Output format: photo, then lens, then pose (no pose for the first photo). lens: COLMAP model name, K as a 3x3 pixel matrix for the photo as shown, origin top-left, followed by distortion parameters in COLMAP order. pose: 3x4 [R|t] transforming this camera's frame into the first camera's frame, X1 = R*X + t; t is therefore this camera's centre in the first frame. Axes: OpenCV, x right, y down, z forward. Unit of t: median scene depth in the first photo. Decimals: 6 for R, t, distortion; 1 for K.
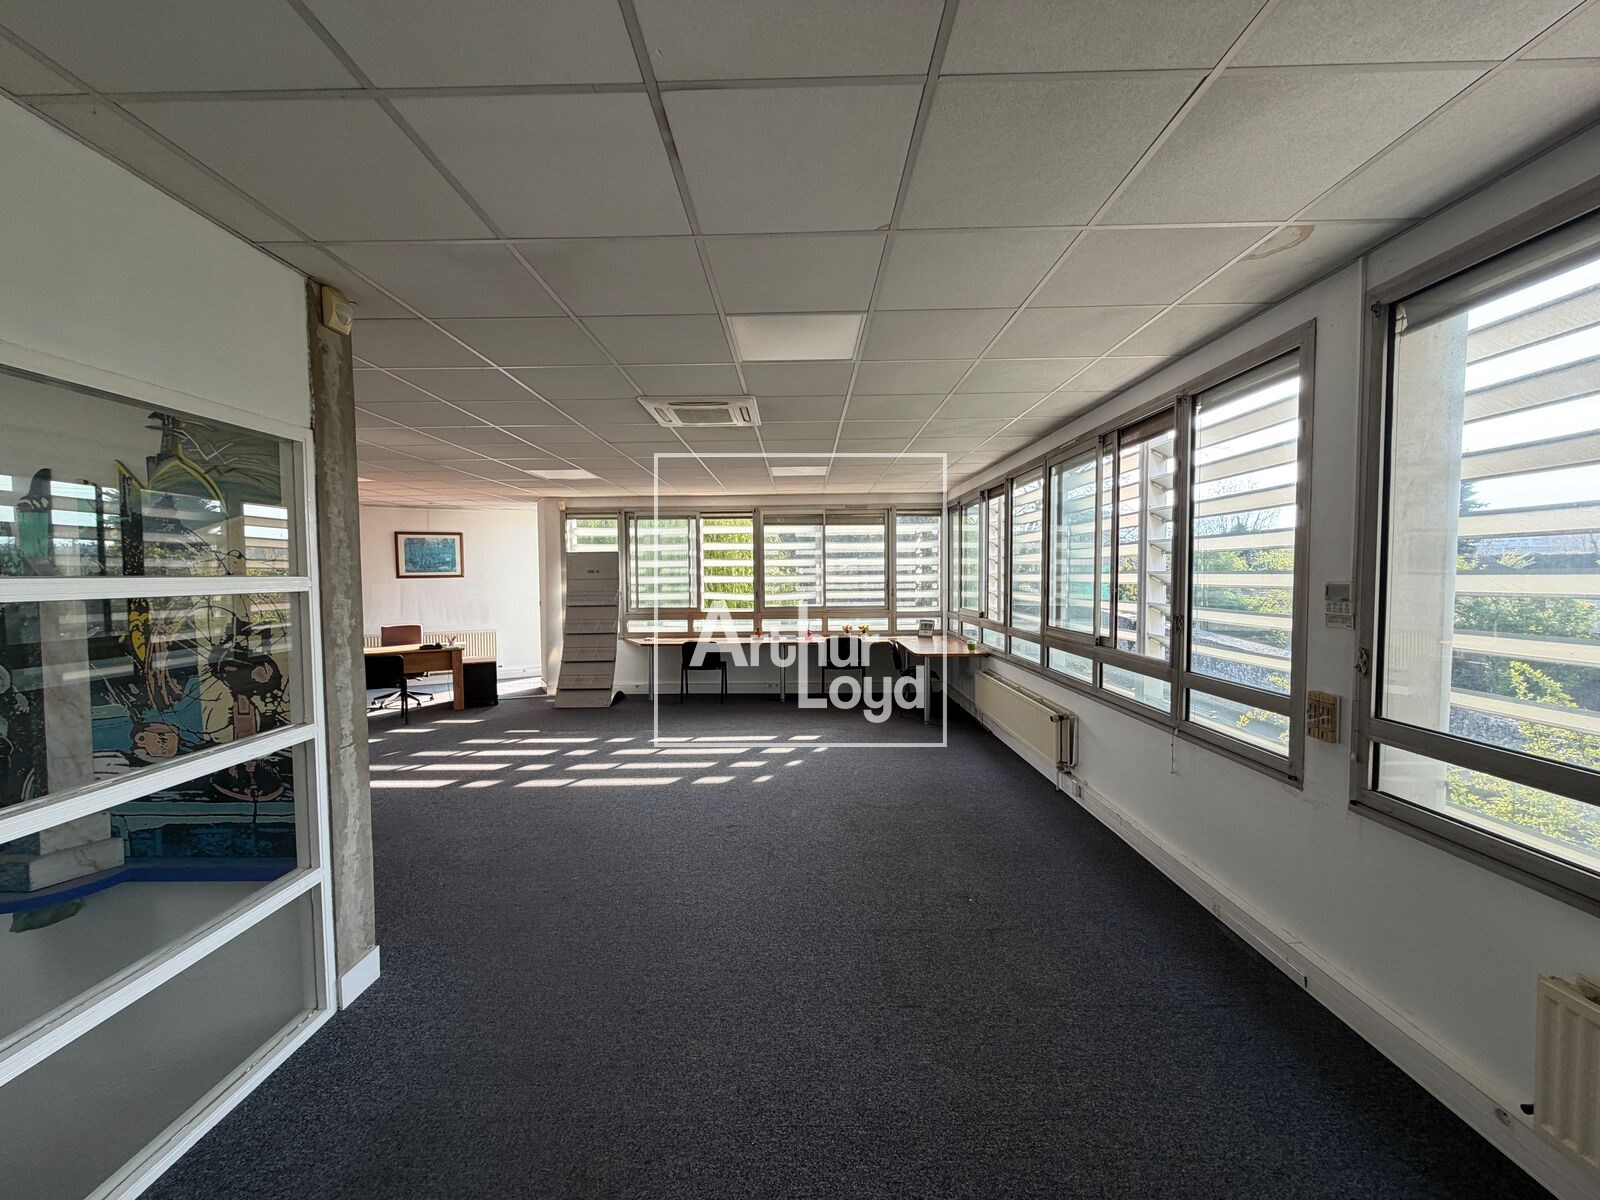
lens RADIAL K [[638.4, 0, 798.6], [0, 638.4, 603.0], [0, 0, 1]] dist [-0.001205, 0.000012]
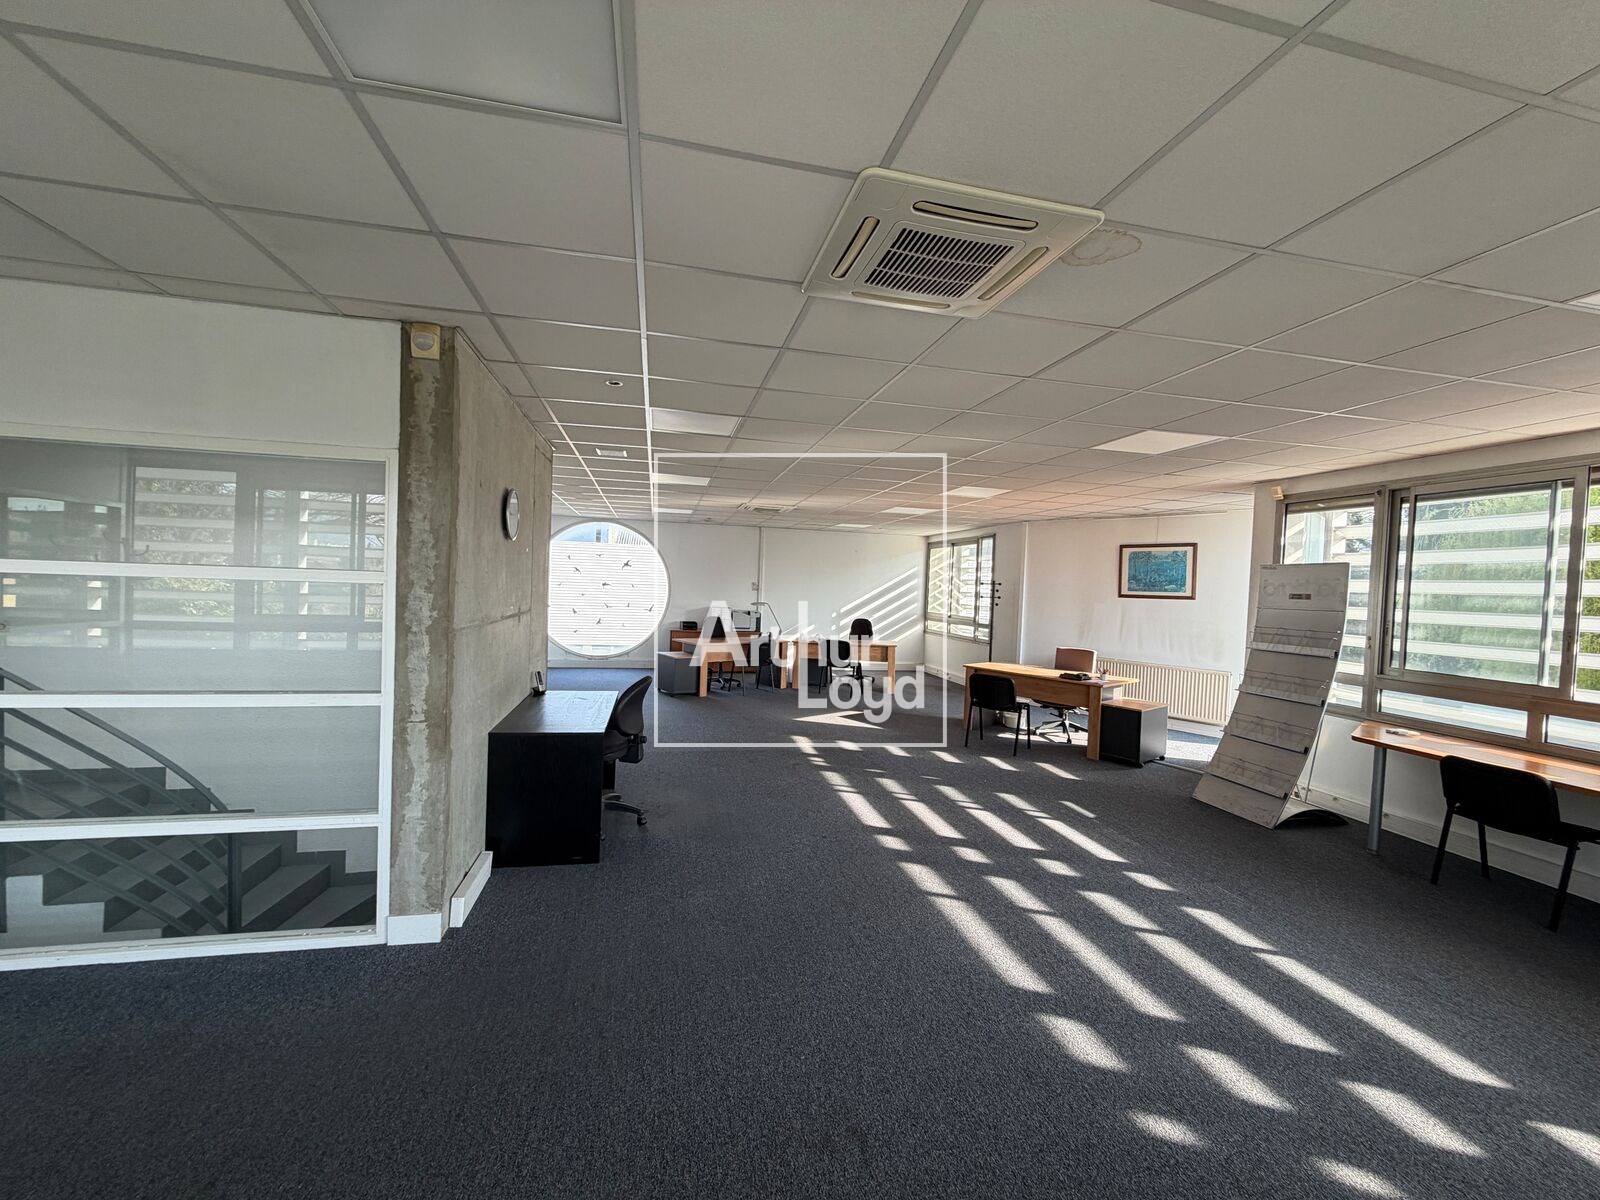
lens RADIAL K [[638.4, 0, 797.7], [0, 638.4, 599.8], [0, 0, 1]] dist [-0.001205, 0.000012]
pose [[0.216679, 0.040772, -0.975391, 0.170278], [-0.081435, 0.996400, 0.023560, -0.023578], [0.972840, 0.074327, 0.219219, 0.438604]]
